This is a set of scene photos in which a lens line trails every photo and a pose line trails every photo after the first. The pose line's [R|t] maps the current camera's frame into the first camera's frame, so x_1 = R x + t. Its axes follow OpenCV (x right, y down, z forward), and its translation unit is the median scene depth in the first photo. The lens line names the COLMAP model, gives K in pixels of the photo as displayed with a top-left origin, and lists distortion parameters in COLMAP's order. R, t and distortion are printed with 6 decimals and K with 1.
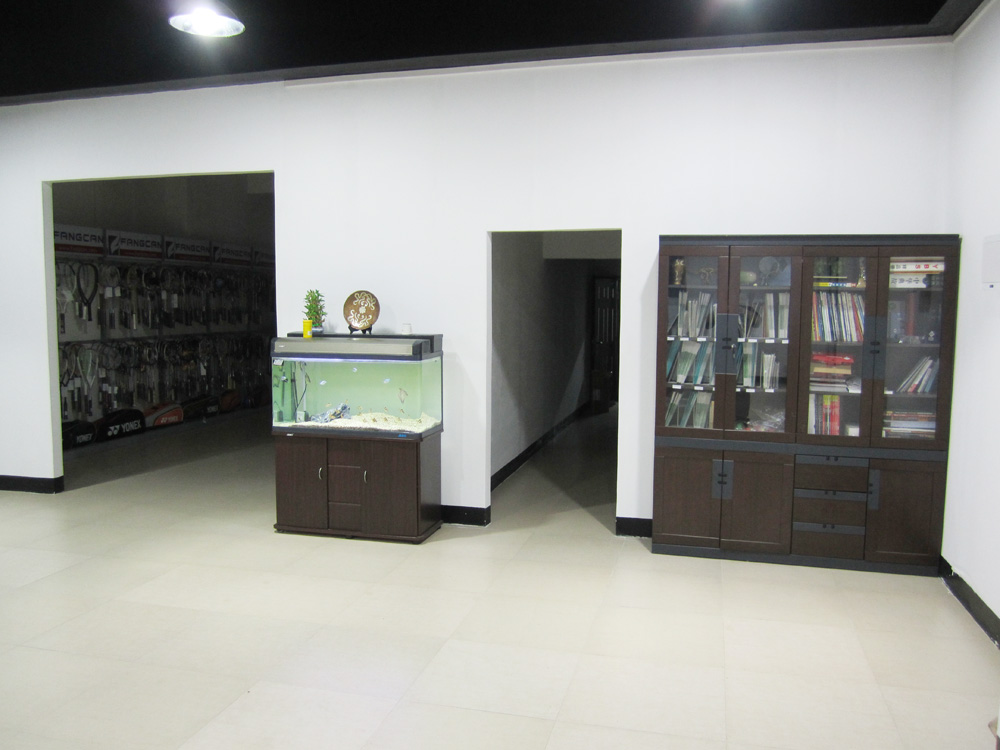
lens RADIAL K [[825.3, 0, 499.5], [0, 825.3, 376.9], [0, 0, 1]] dist [-0.044843, 0.015134]
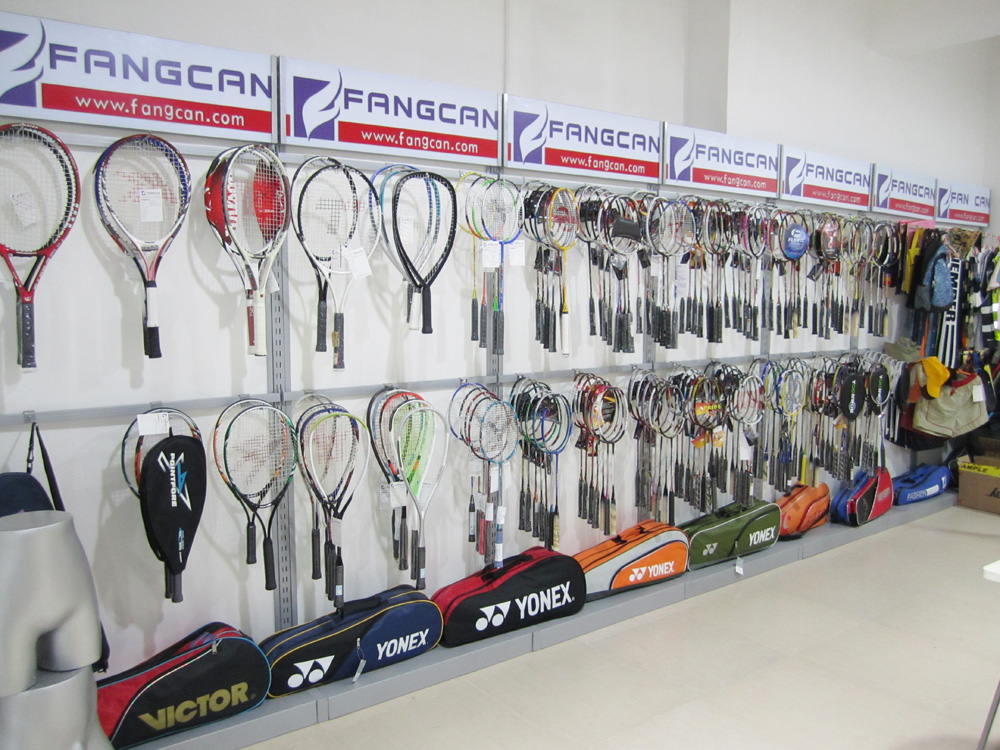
lens RADIAL K [[825.3, 0, 497.8], [0, 825.3, 373.6], [0, 0, 1]] dist [-0.044843, 0.015134]
pose [[0.780667, 0.059394, -0.622119, -0.212255], [-0.055620, 0.998126, 0.025497, -0.052546], [0.622468, 0.014698, 0.782507, 0.626728]]
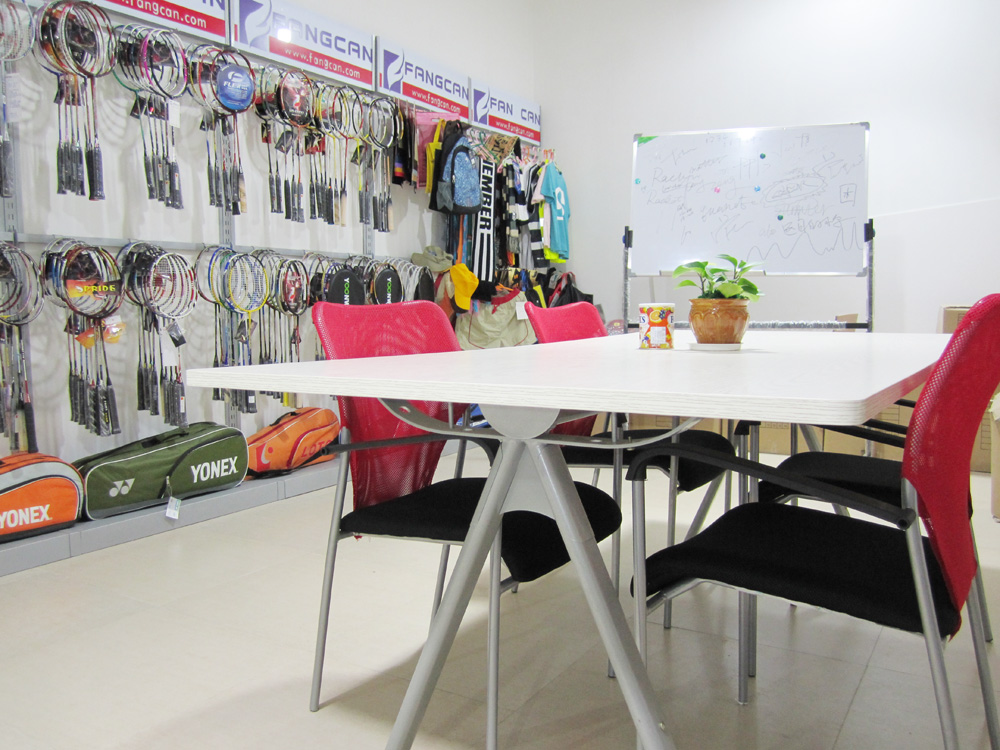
lens RADIAL K [[825.3, 0, 500.9], [0, 825.3, 379.1], [0, 0, 1]] dist [-0.044843, 0.015134]
pose [[0.949275, 0.003014, -0.314431, -0.149401], [-0.004124, 0.999987, -0.002864, 0.003730], [0.314419, 0.004016, 0.949276, 0.784477]]
